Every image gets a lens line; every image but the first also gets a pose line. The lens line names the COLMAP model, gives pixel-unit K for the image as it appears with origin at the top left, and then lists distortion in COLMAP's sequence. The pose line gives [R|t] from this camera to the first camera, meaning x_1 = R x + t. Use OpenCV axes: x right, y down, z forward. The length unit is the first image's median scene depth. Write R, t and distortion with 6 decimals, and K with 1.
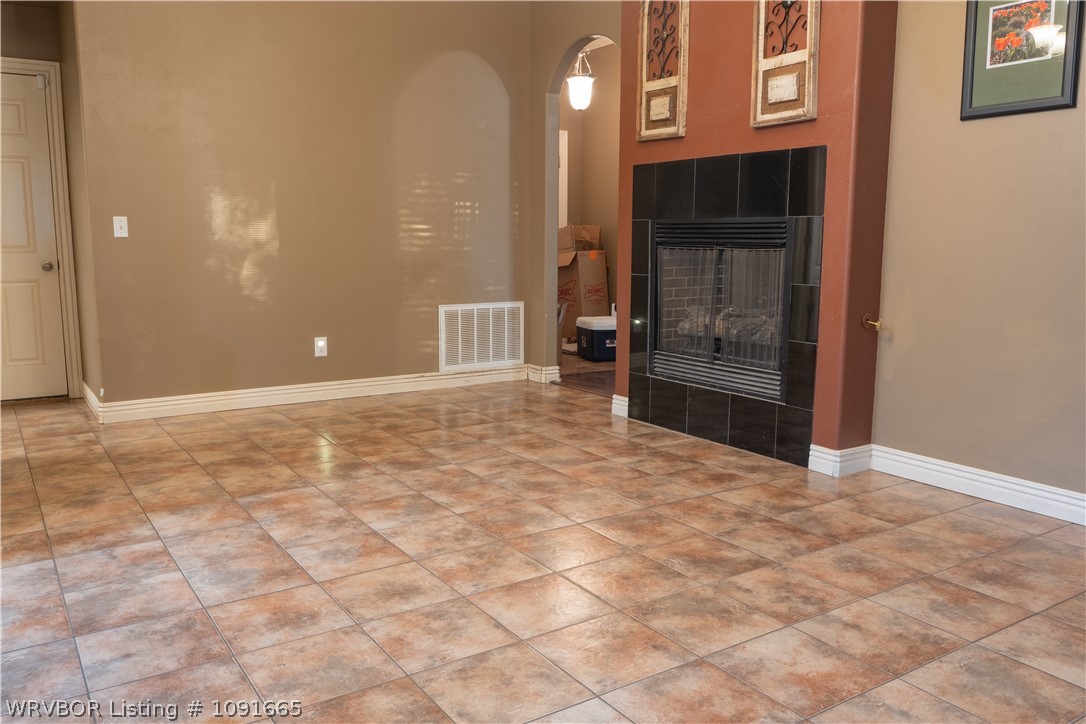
lens RADIAL K [[858.1, 0, 538.3], [0, 858.1, 359.1], [0, 0, 1]] dist [-0.001443, 0.002474]
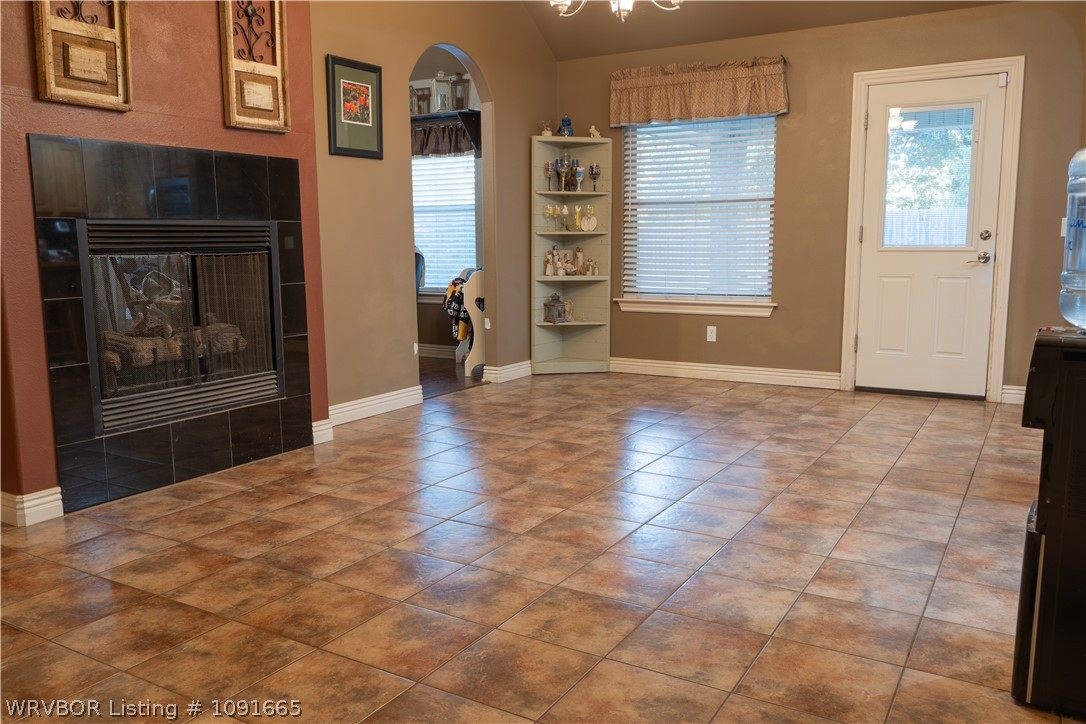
lens RADIAL K [[852.6, 0, 543.0], [0, 852.6, 362.0], [0, 0, 1]] dist [0.000856, 0.004905]
pose [[-0.437383, -0.129195, 0.889946, -0.903479], [0.134680, 0.969054, 0.206870, -0.190979], [-0.889133, 0.210339, -0.406448, 1.309913]]
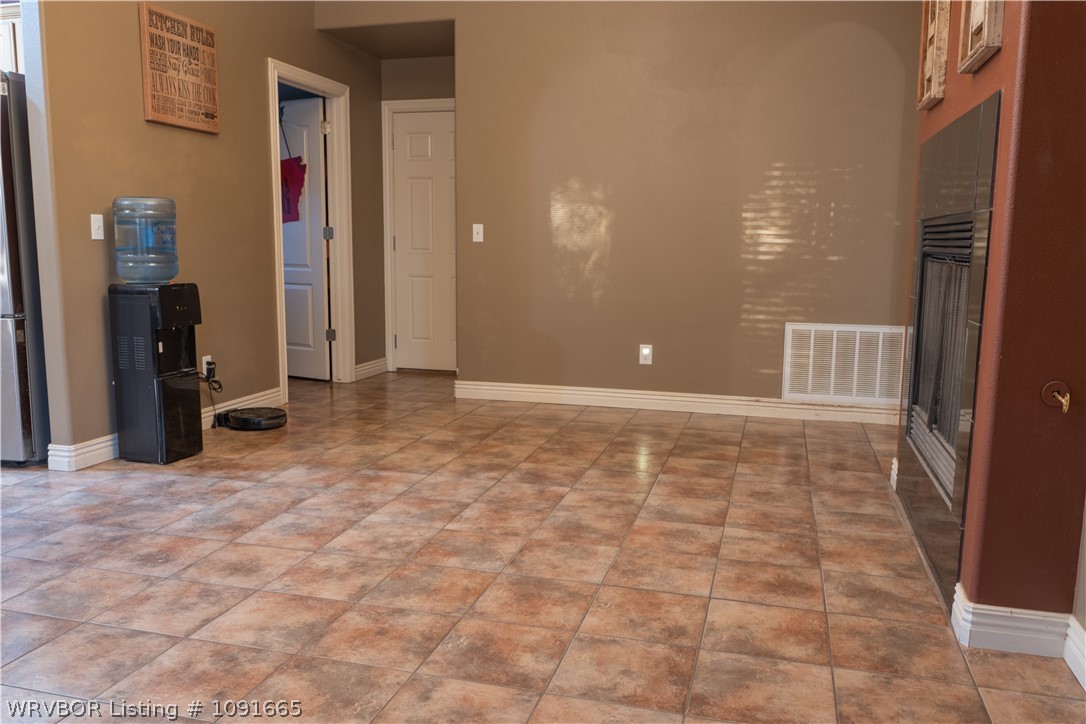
lens RADIAL K [[858.1, 0, 538.3], [0, 858.1, 359.1], [0, 0, 1]] dist [-0.001443, 0.002474]
pose [[0.653634, 0.106534, -0.749275, 0.631770], [-0.114175, 0.992592, 0.041528, -0.056196], [0.748148, 0.058405, 0.660956, 0.405093]]
